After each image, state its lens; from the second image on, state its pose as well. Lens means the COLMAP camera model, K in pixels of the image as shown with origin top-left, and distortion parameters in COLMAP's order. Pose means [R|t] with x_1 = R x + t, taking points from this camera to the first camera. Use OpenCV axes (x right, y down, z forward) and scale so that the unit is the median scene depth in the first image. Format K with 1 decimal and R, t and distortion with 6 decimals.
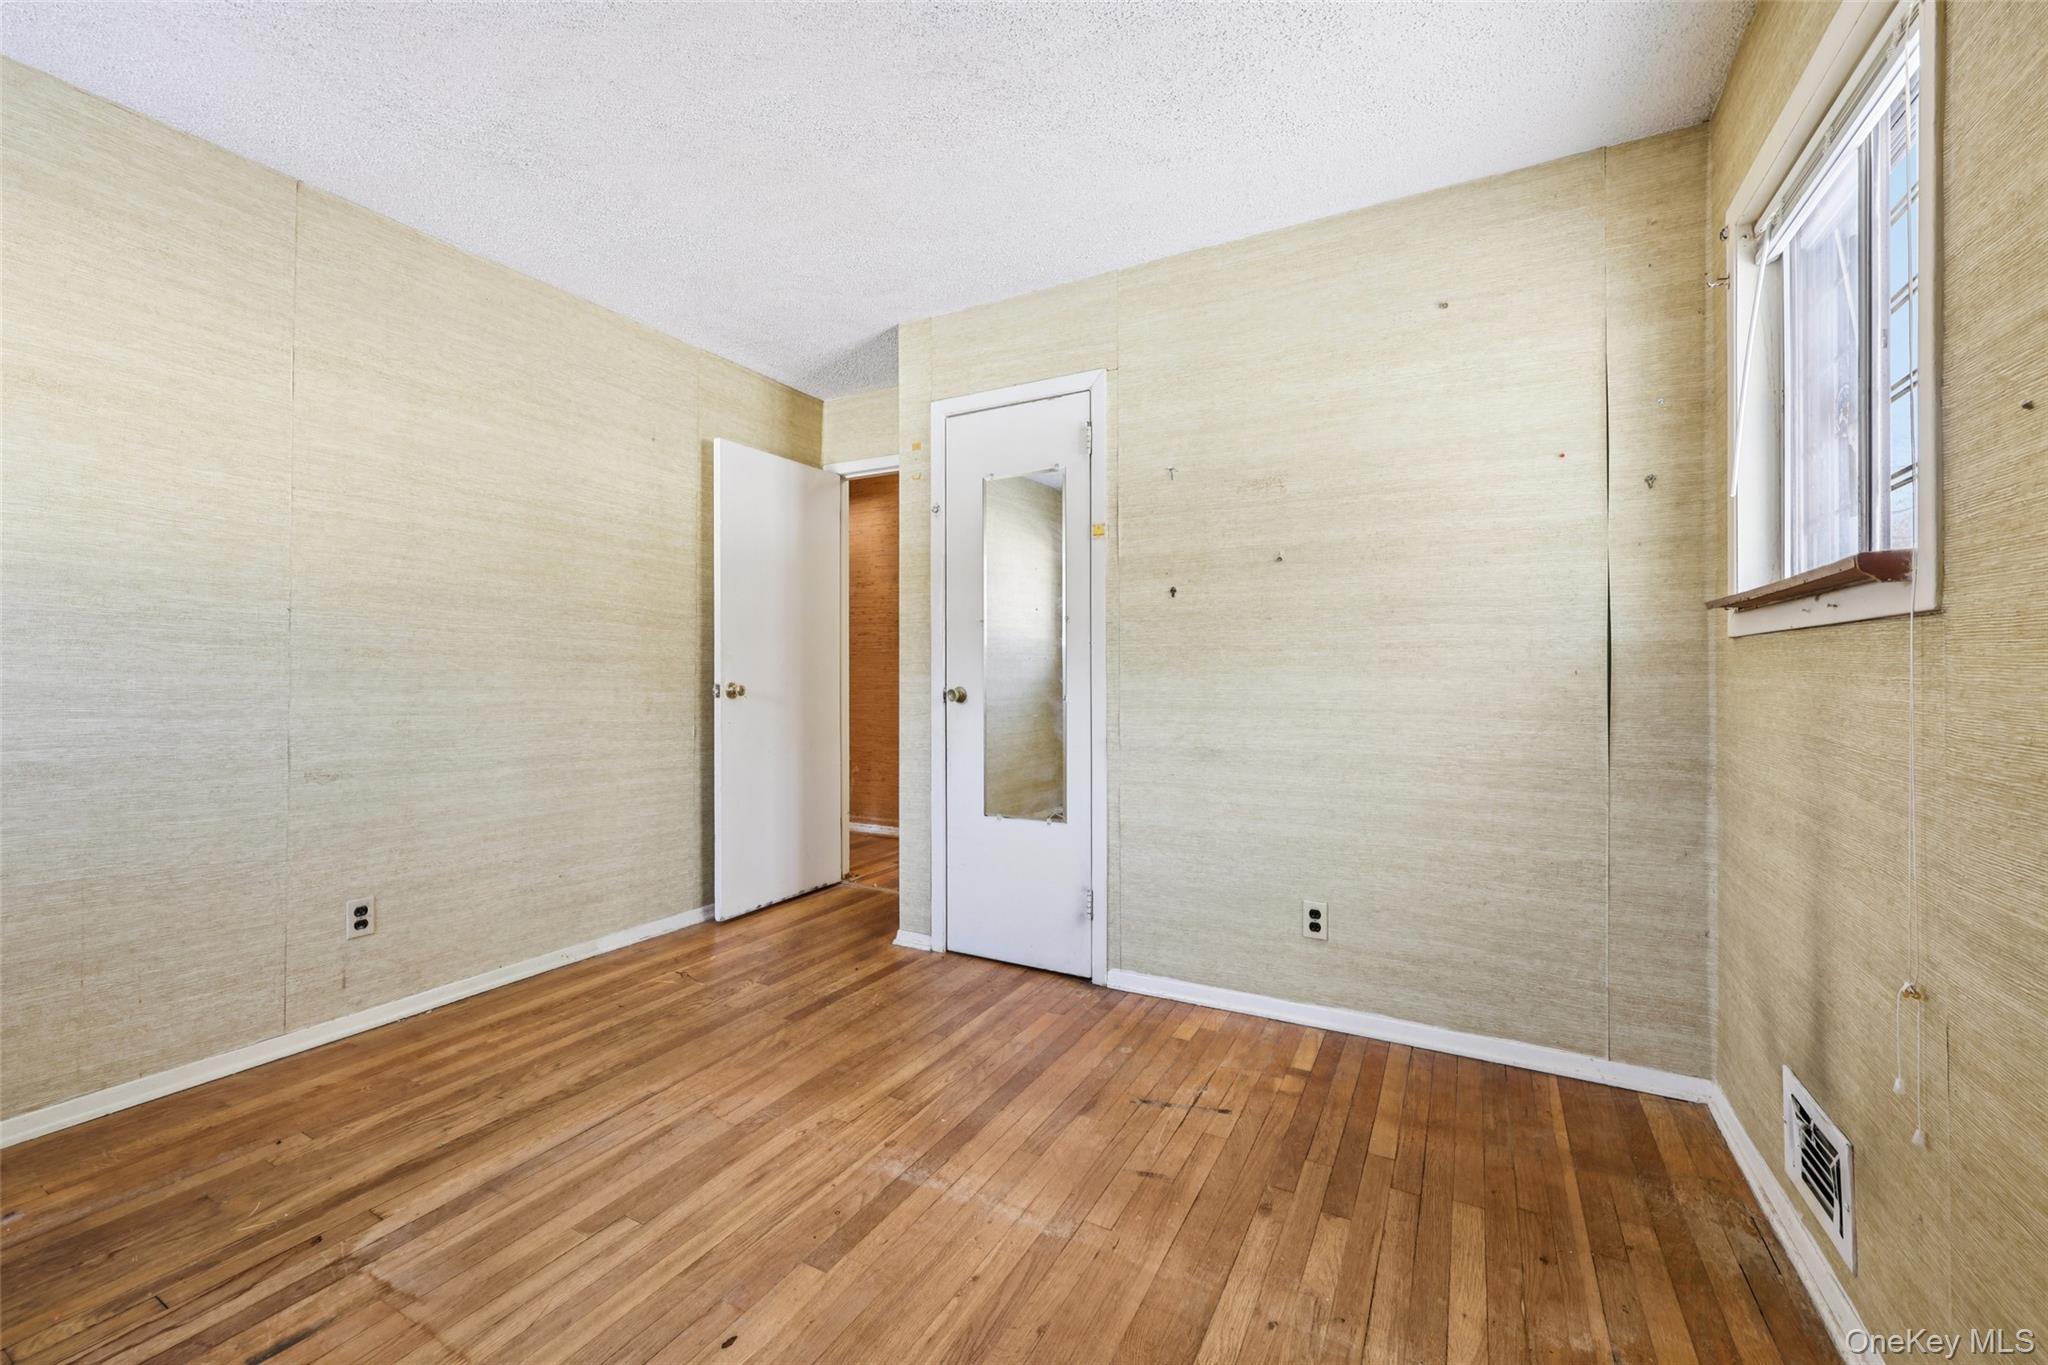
lens RADIAL K [[825.4, 0, 1028.1], [0, 825.4, 668.4], [0, 0, 1]] dist [-0.000146, 0.000164]
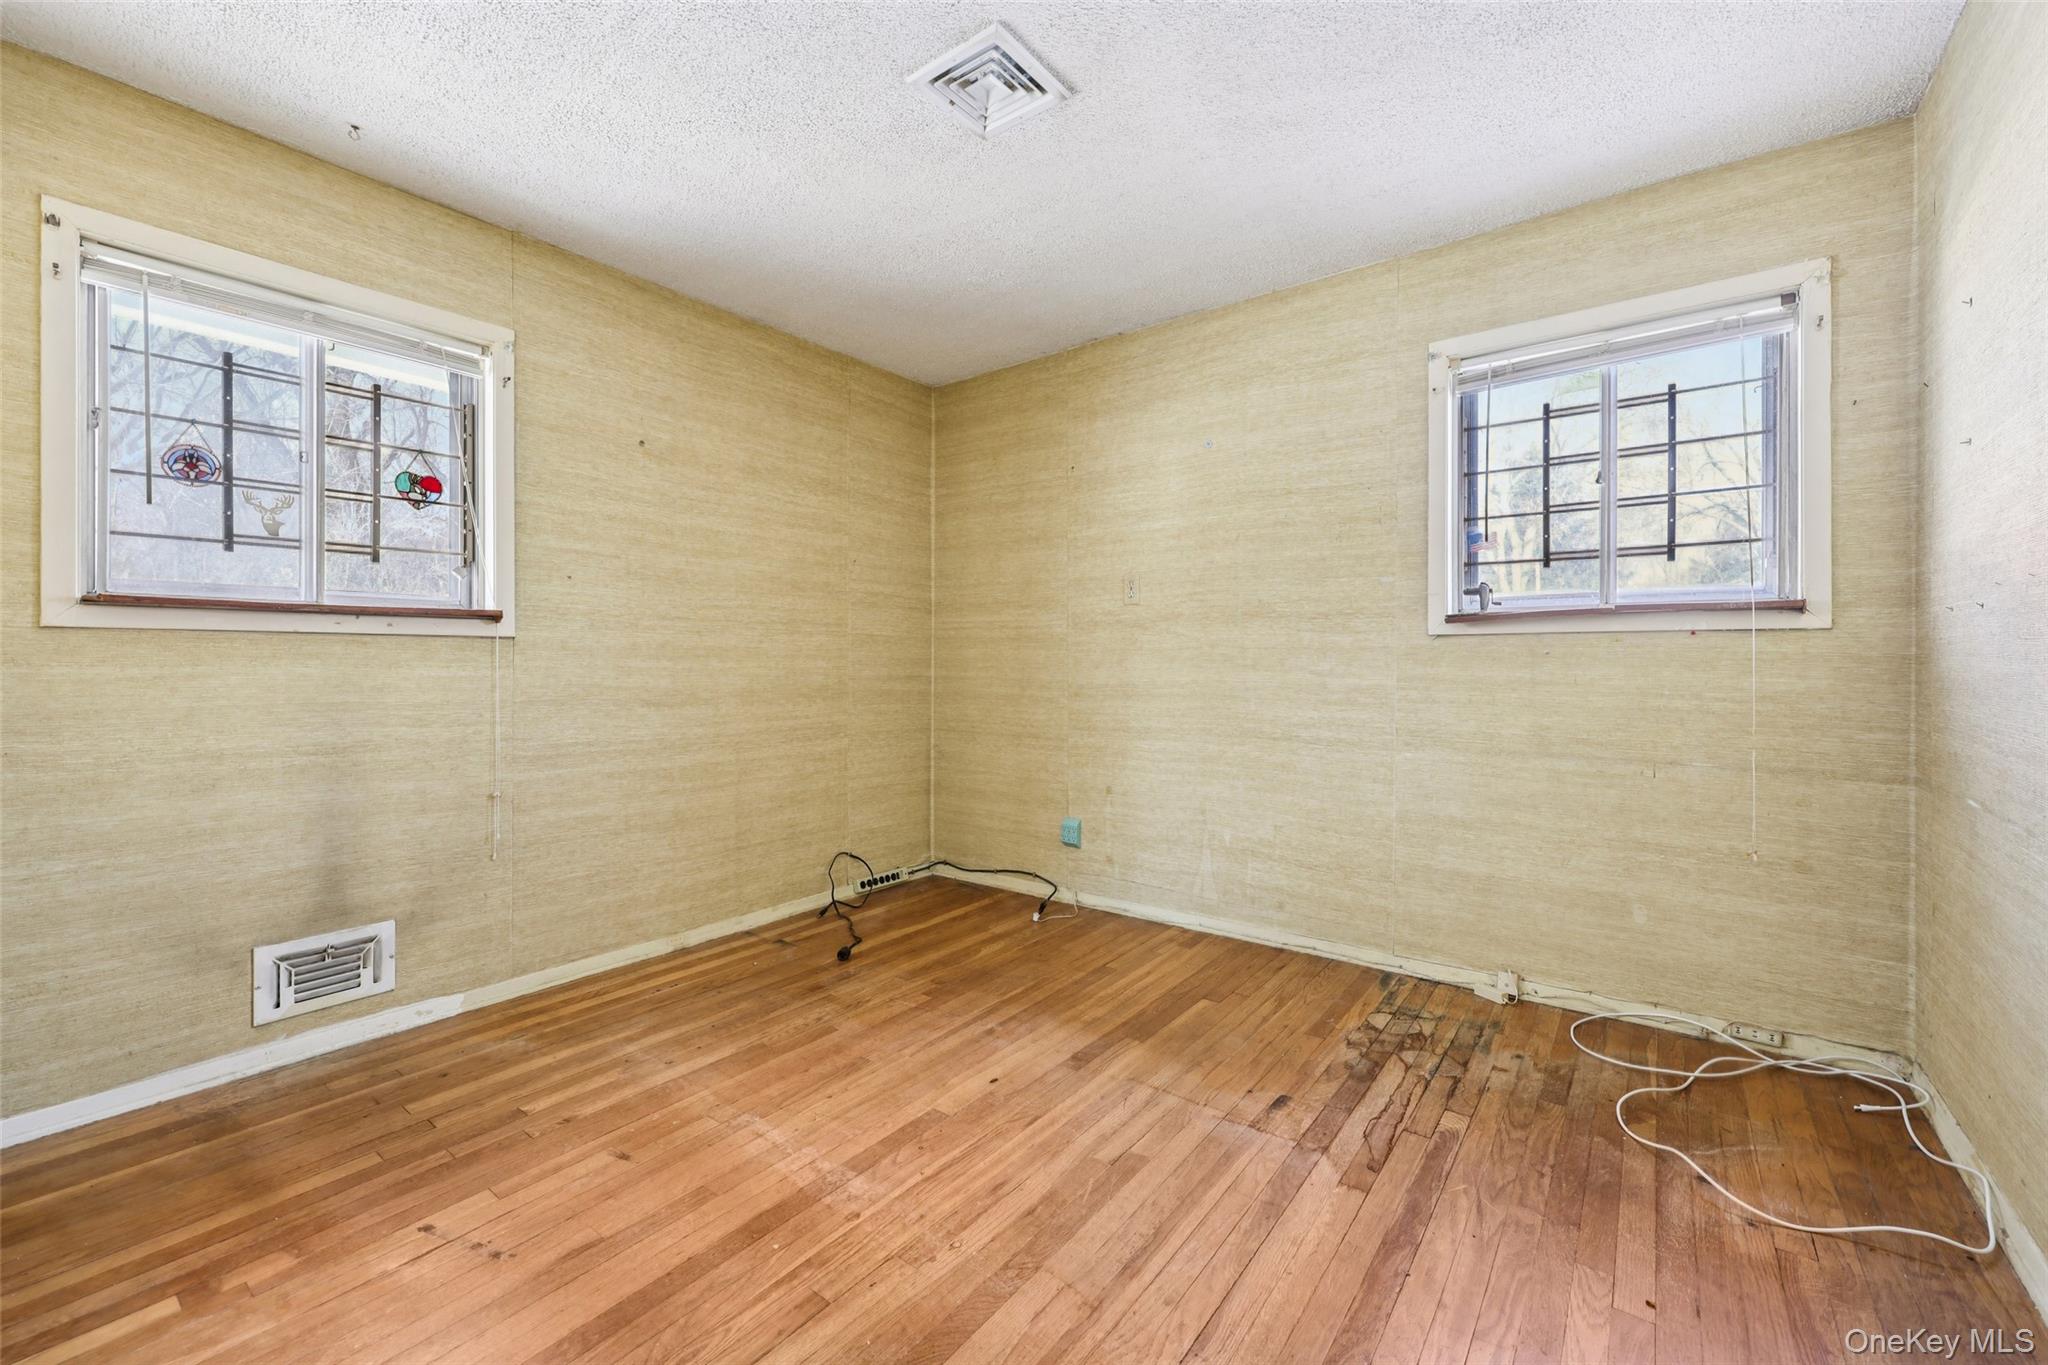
lens RADIAL K [[825.4, 0, 1028.1], [0, 825.4, 668.4], [0, 0, 1]] dist [-0.000146, 0.000164]
pose [[-0.987278, -0.000219, 0.159002, -0.526500], [0.000463, 0.999991, 0.004252, 0.007957], [-0.159001, 0.004271, -0.987269, 1.982395]]
